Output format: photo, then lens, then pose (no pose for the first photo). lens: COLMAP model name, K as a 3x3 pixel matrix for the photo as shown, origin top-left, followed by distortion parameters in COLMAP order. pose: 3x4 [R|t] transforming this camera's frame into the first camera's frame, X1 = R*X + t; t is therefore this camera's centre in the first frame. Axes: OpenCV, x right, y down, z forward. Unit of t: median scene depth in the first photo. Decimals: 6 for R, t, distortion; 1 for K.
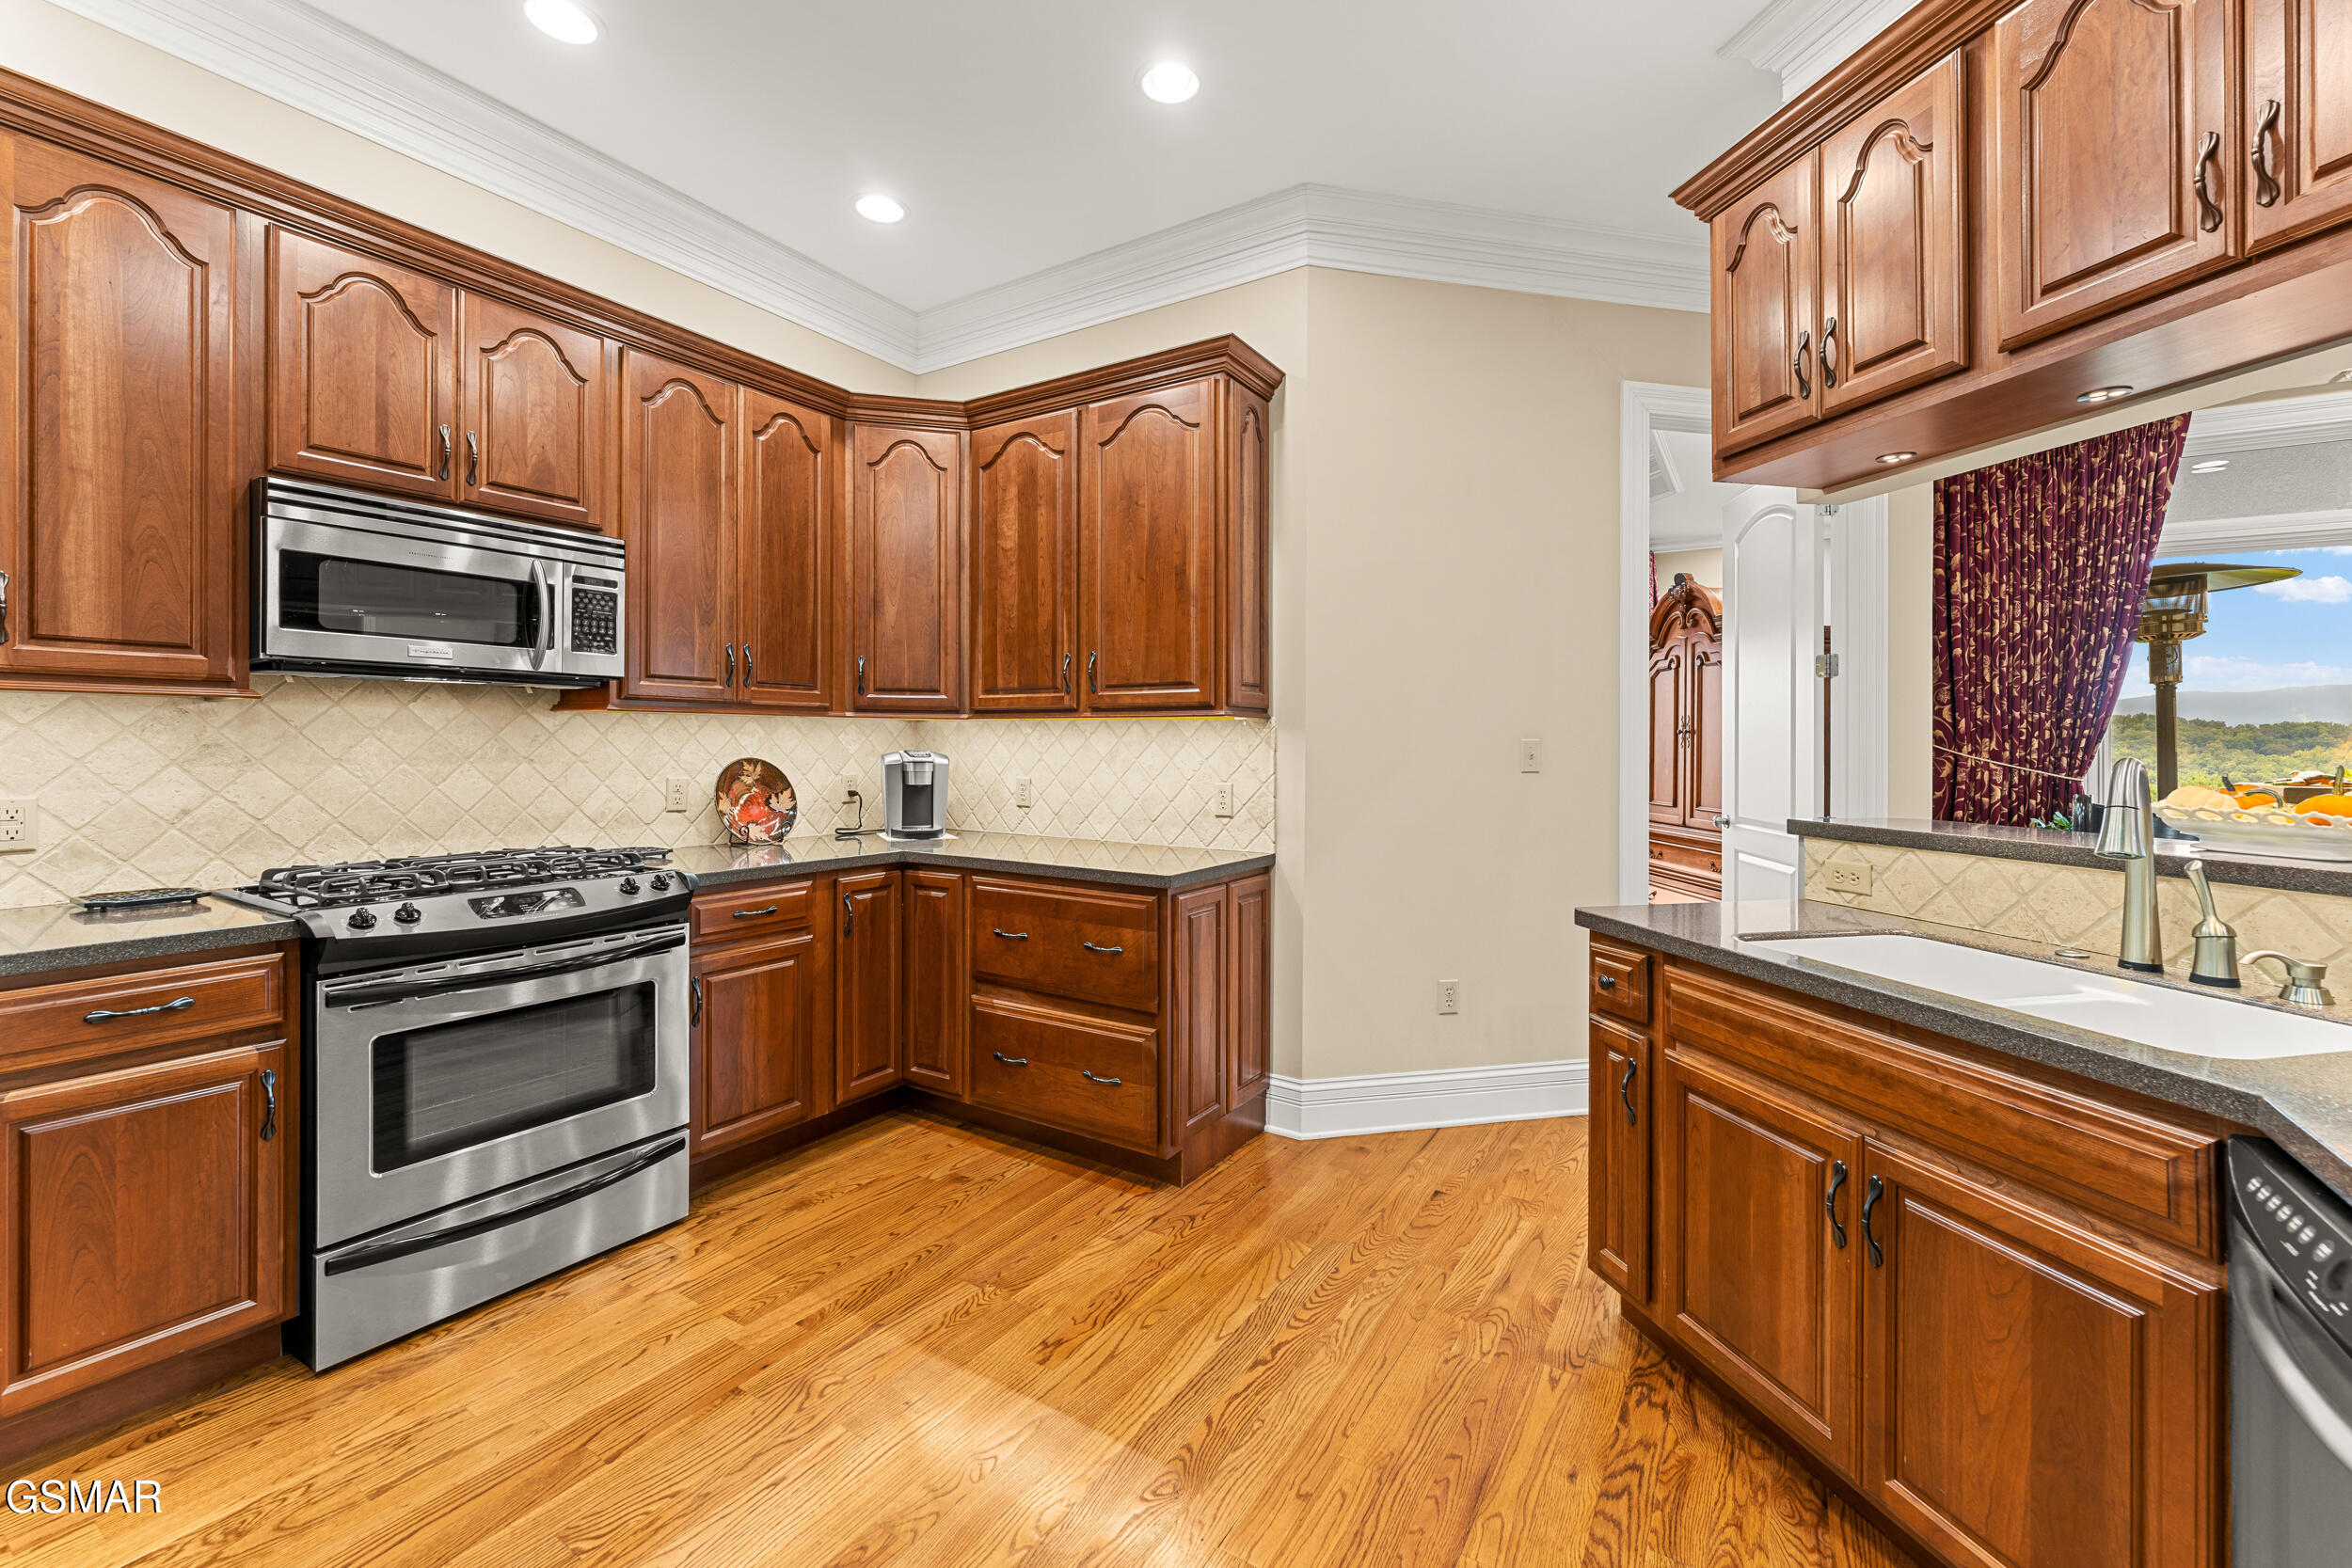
lens RADIAL K [[968.8, 0, 1183.8], [0, 968.8, 744.1], [0, 0, 1]] dist [0.001297, 0.000079]
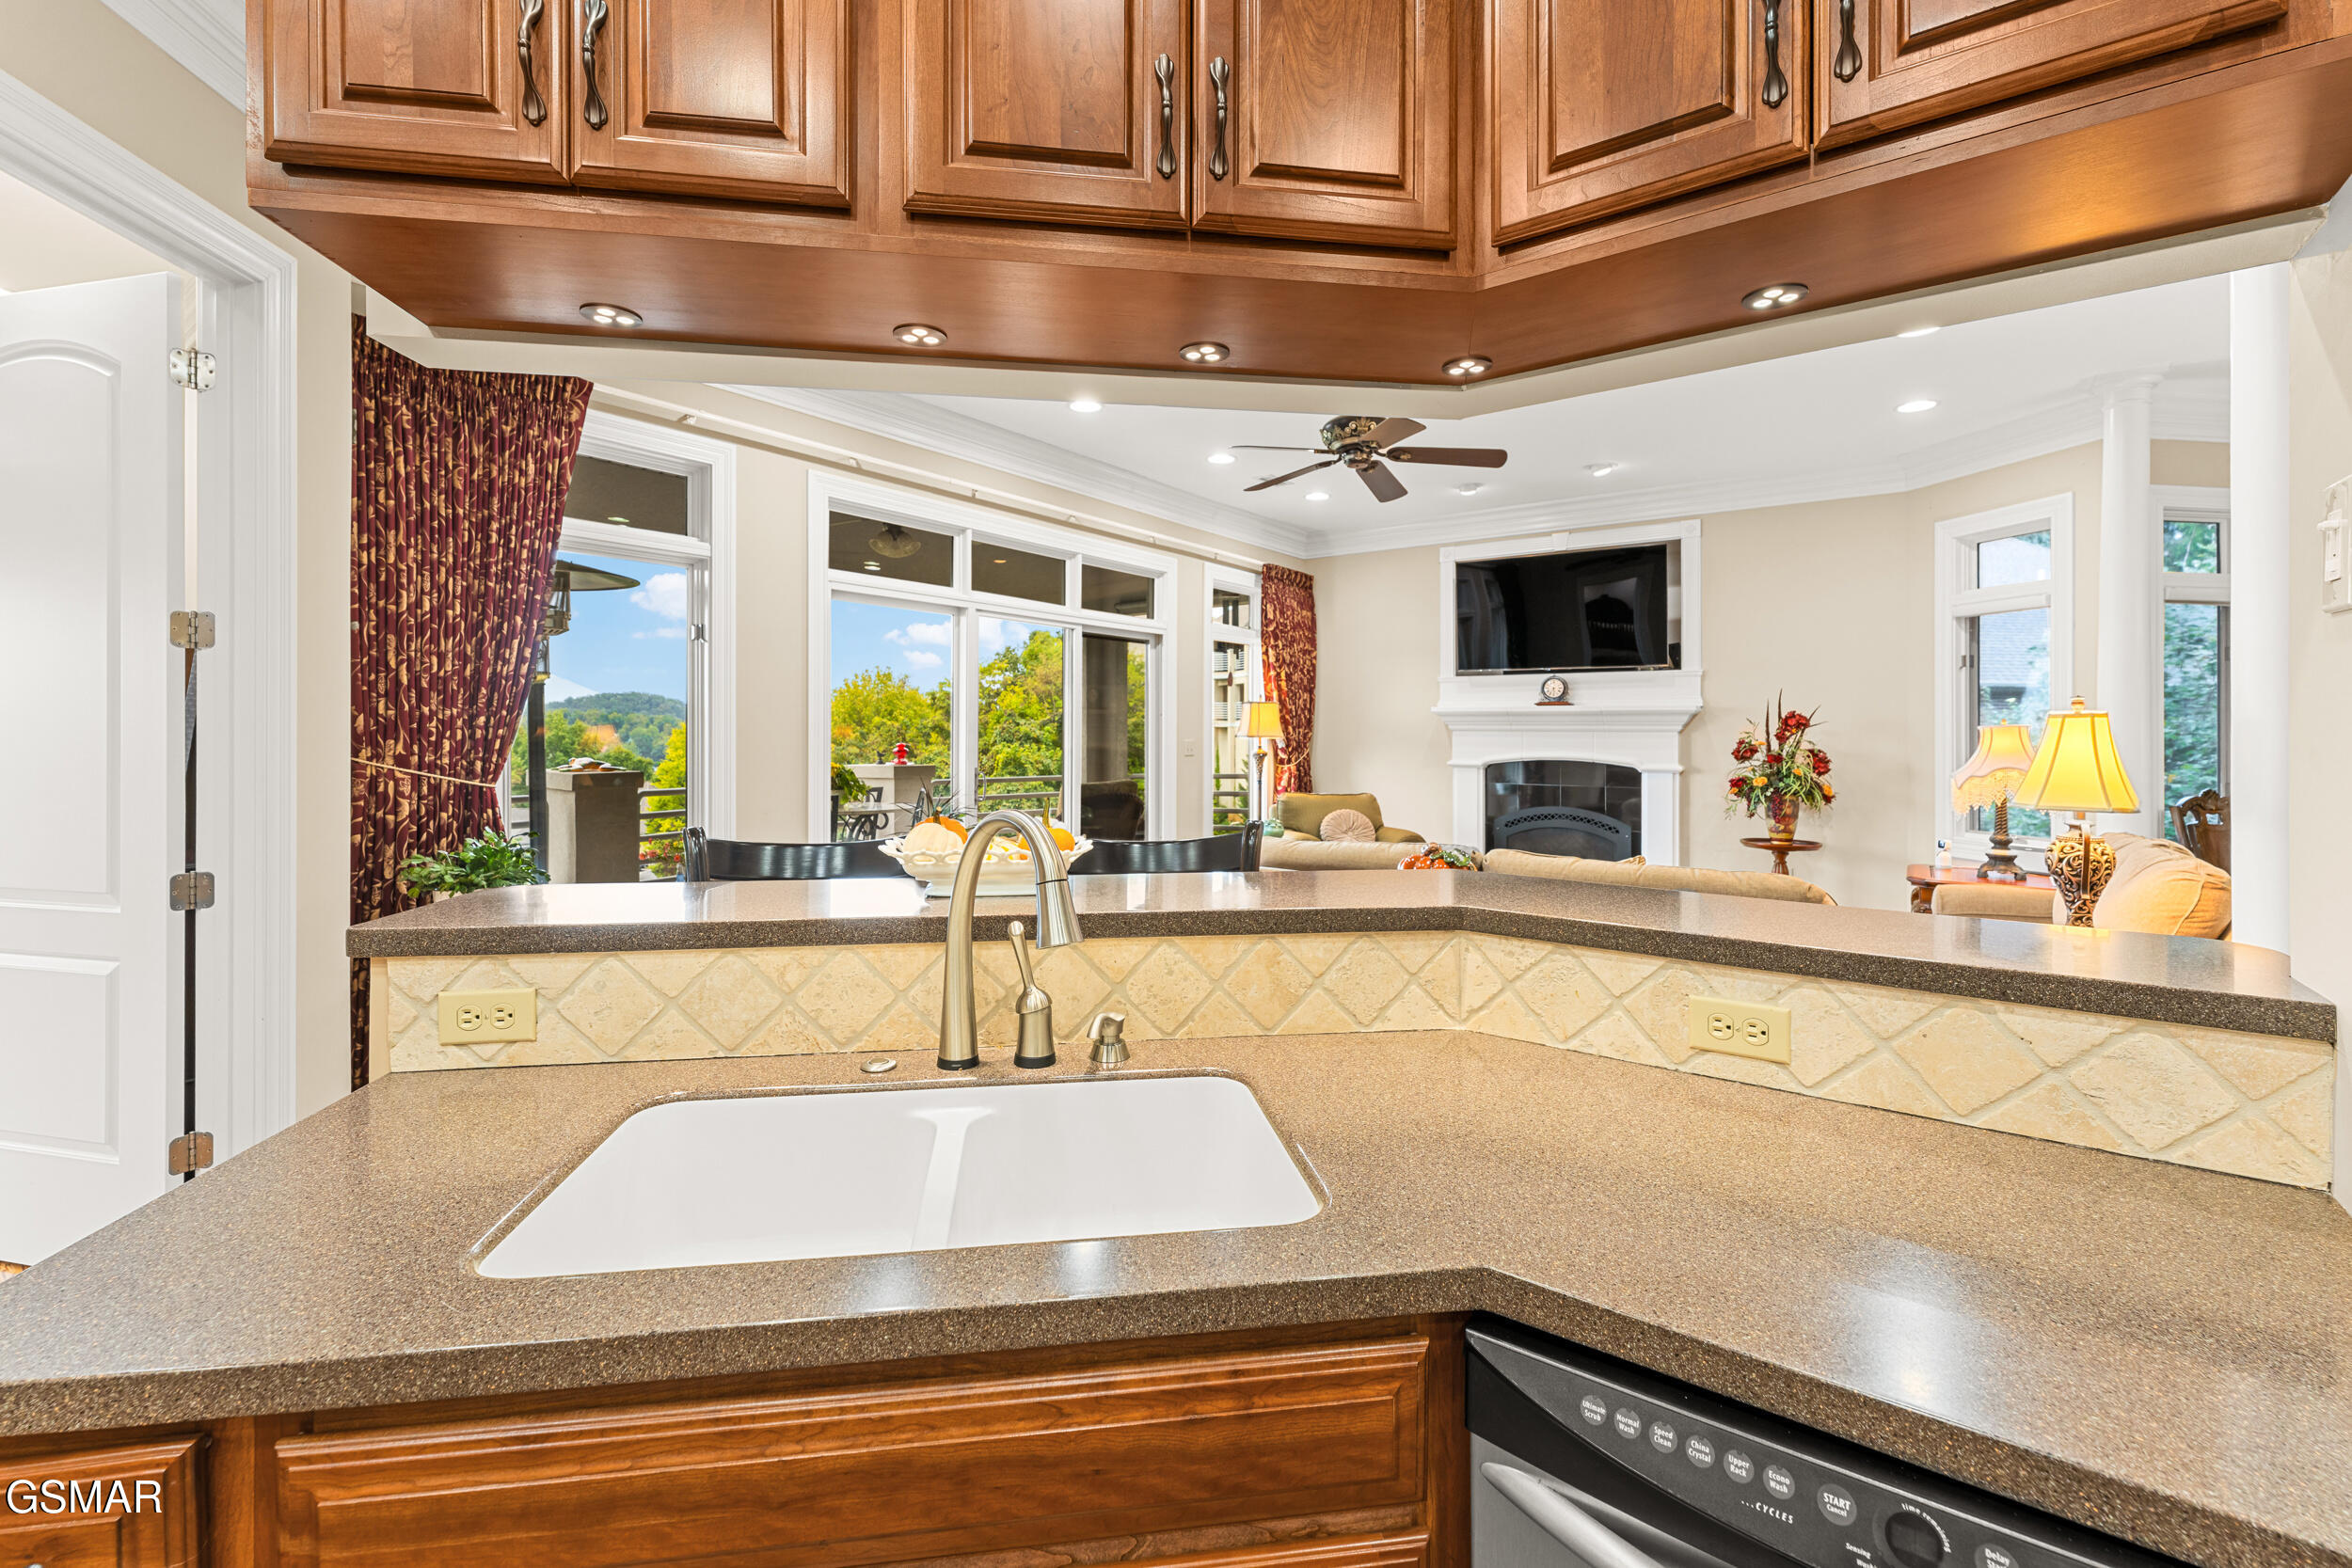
lens RADIAL K [[986.6, 0, 1179.0], [0, 986.6, 723.1], [0, 0, 1]] dist [0.000239, -0.000067]
pose [[0.072151, 0.000470, 0.997394, 0.074704], [-0.002415, 0.999997, -0.000296, -0.021424], [-0.997391, -0.002387, 0.072152, 0.312928]]
